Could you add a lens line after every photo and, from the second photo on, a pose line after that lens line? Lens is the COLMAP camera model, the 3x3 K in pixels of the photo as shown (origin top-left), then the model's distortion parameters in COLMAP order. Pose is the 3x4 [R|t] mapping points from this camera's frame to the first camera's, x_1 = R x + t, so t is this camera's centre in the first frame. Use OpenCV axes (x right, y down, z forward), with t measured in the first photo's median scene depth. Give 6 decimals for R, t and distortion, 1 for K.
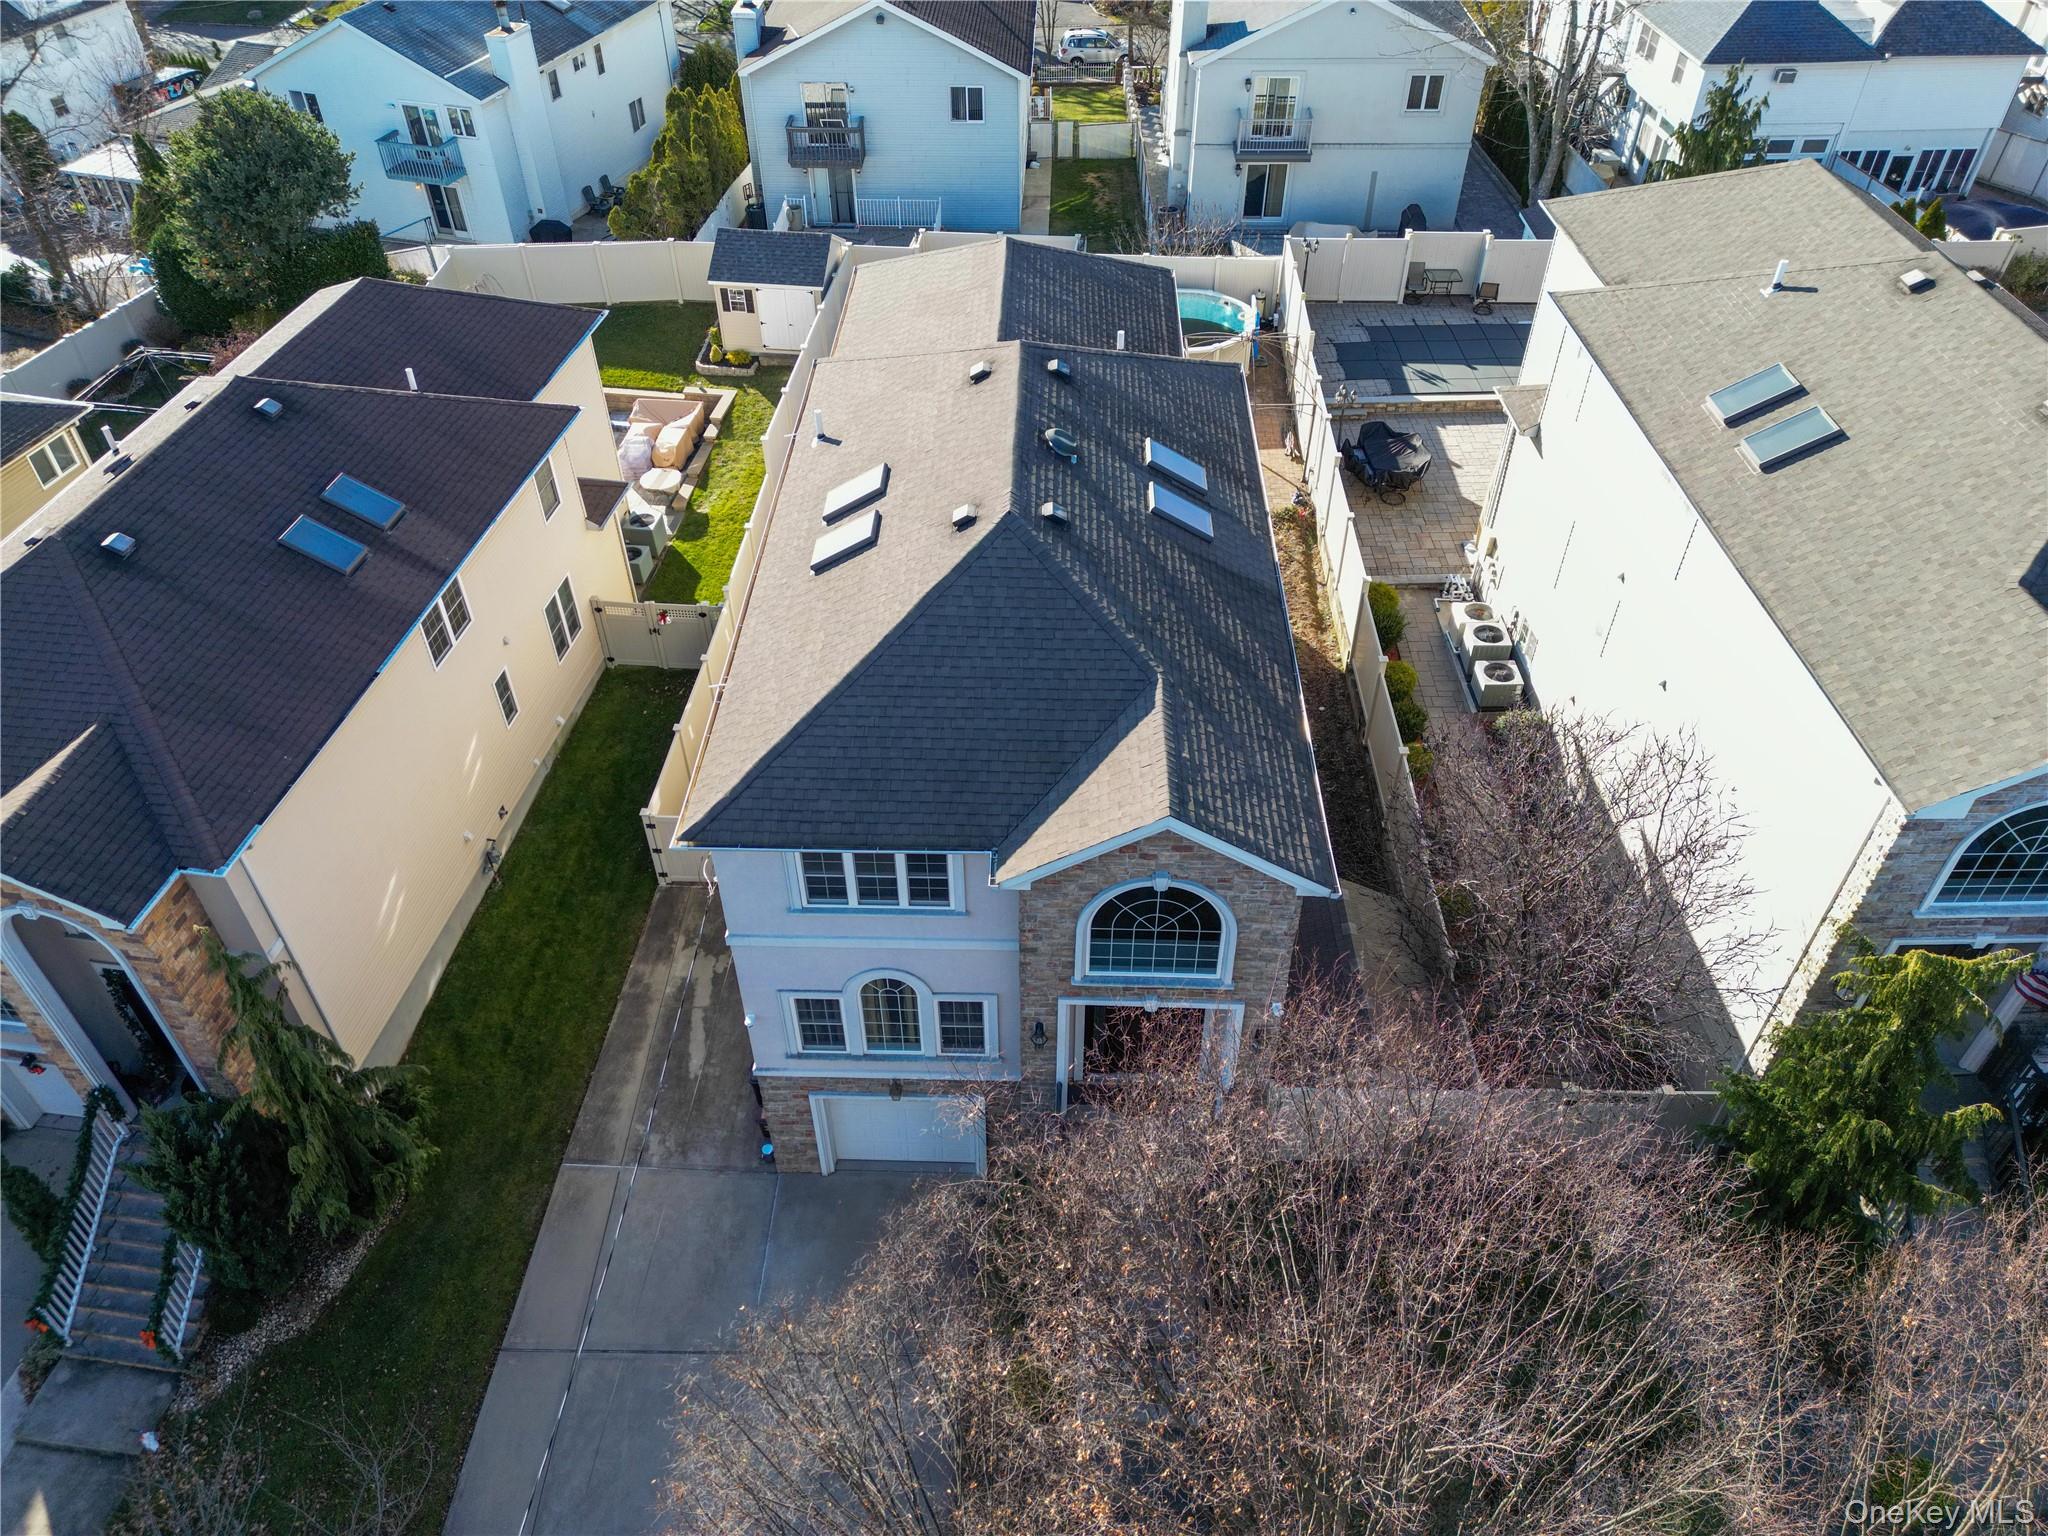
lens RADIAL K [[1420.4, 0, 1024.0], [0, 1420.4, 768.0], [0, 0, 1]] dist [0.006141, 0.001926]
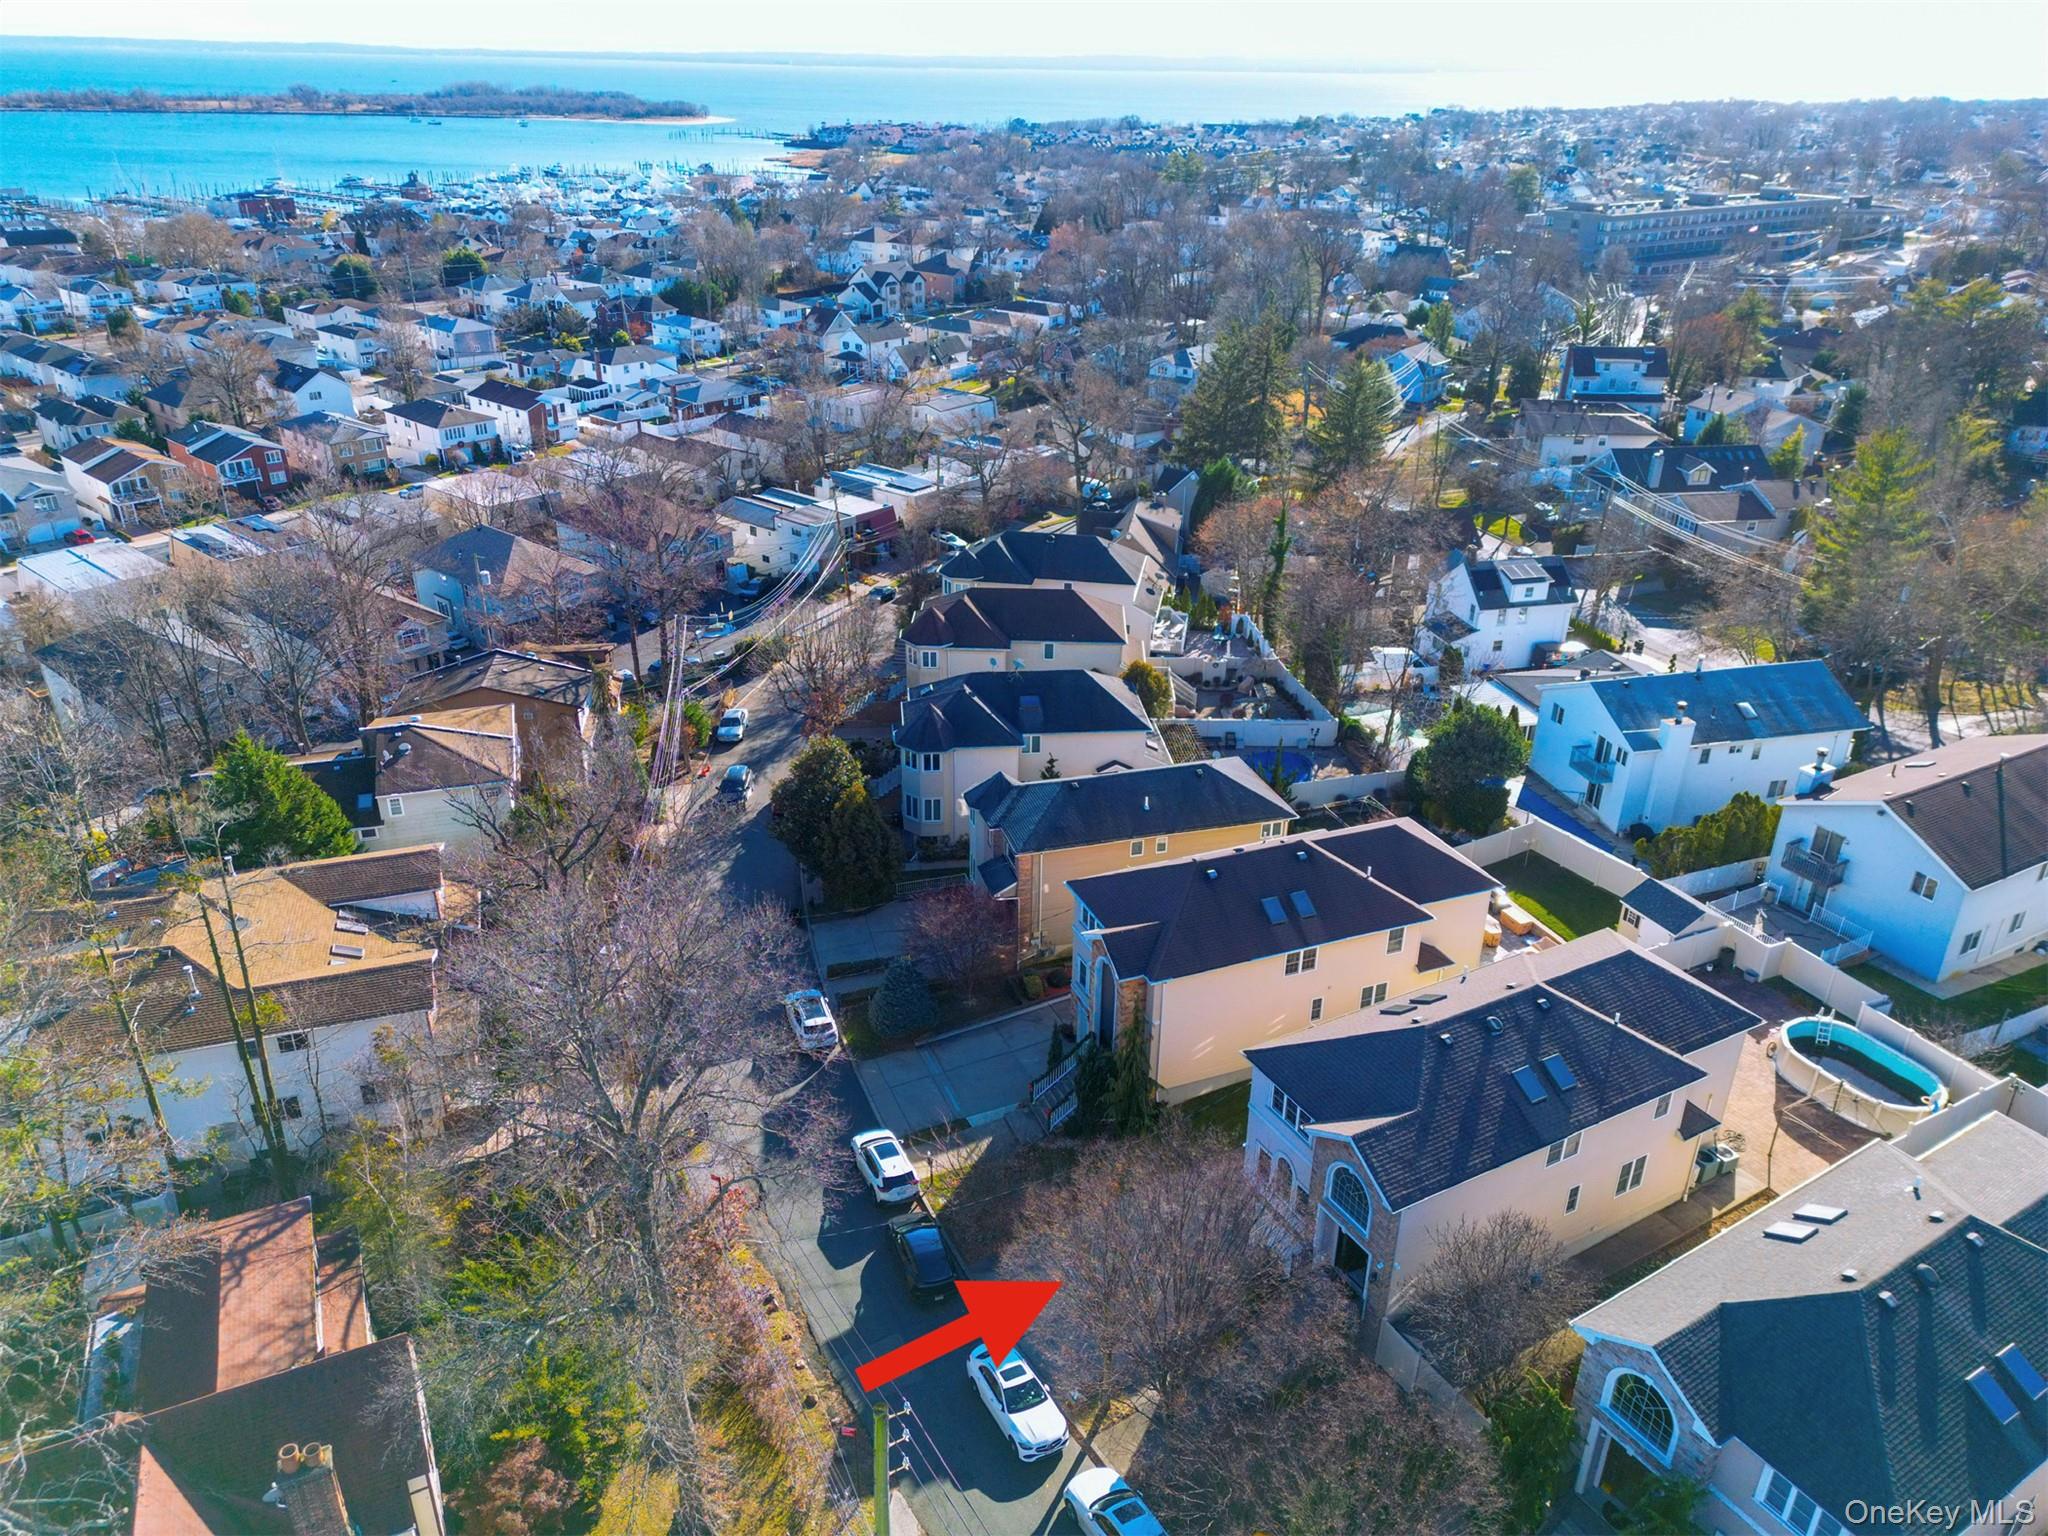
lens RADIAL K [[1420.4, 0, 1024.0], [0, 1420.4, 768.0], [0, 0, 1]] dist [0.006141, 0.001926]
pose [[0.494419, 0.385773, -0.778928, 0.841900], [-0.591902, 0.805672, 0.023312, -0.116351], [0.636554, 0.449523, 0.626680, -0.702868]]
